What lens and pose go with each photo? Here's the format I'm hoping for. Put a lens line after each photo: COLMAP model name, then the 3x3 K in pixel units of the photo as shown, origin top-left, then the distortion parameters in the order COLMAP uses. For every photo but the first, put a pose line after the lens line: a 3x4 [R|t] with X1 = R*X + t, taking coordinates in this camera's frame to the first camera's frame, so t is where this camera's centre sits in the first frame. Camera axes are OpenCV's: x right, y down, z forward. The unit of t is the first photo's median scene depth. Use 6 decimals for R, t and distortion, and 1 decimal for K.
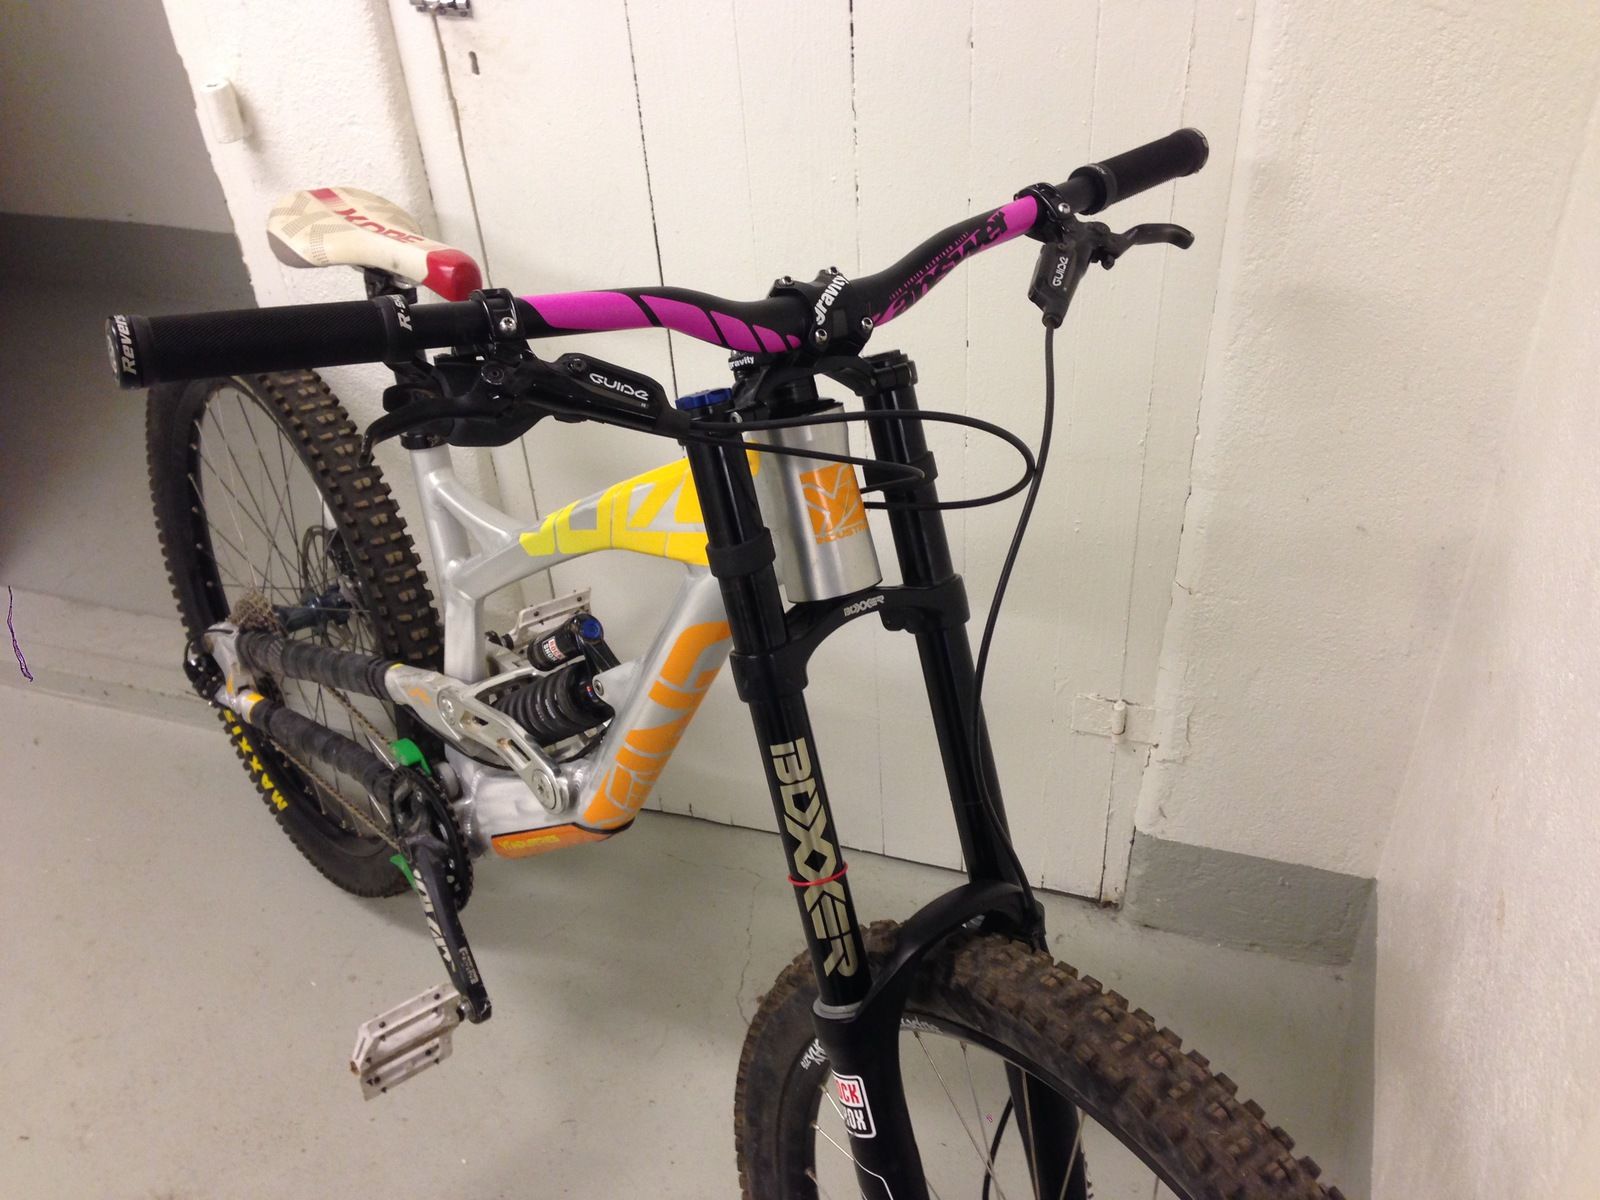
lens RADIAL K [[1492.9, 0, 804.1], [0, 1492.9, 608.9], [0, 0, 1]] dist [0.157907, -0.313342]
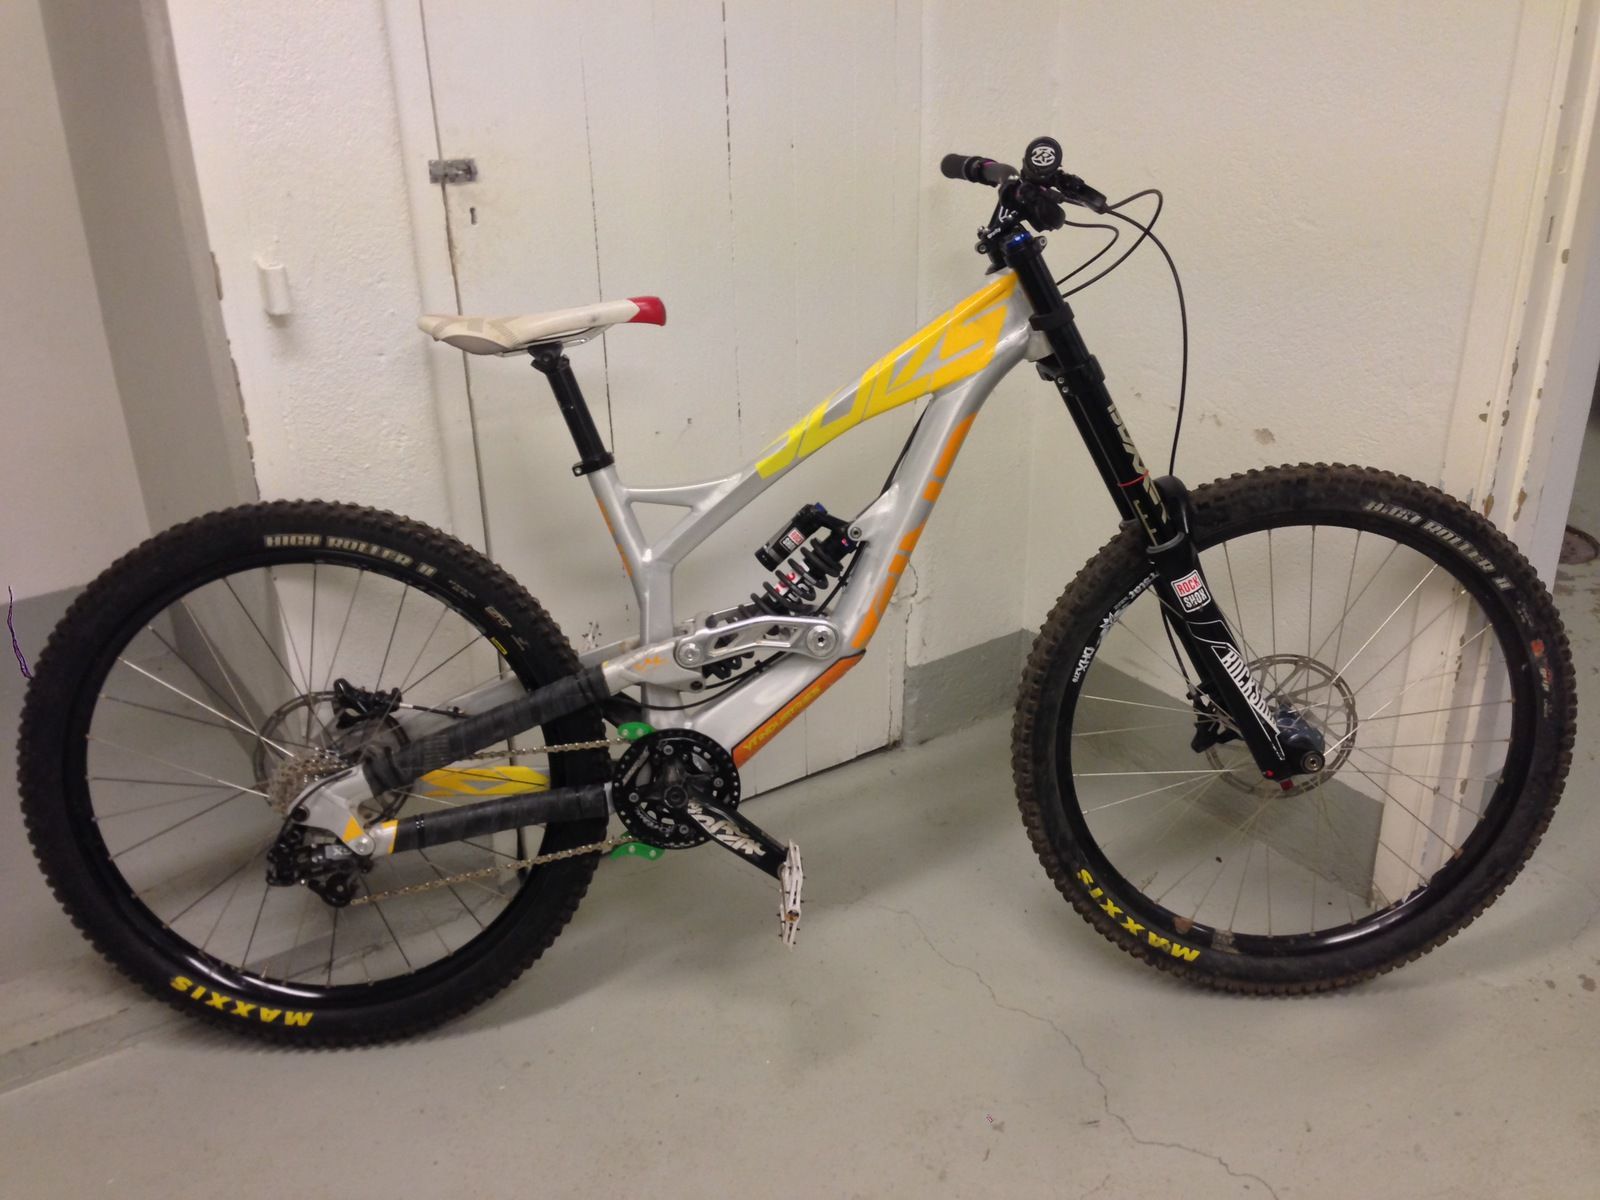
lens RADIAL K [[1492.9, 0, 804.1], [0, 1492.9, 608.9], [0, 0, 1]] dist [0.157907, -0.313342]
pose [[0.598830, -0.284451, 0.748659, -1.096999], [0.483538, 0.873603, -0.054844, 0.148080], [-0.638430, 0.394848, 0.660683, 0.074540]]
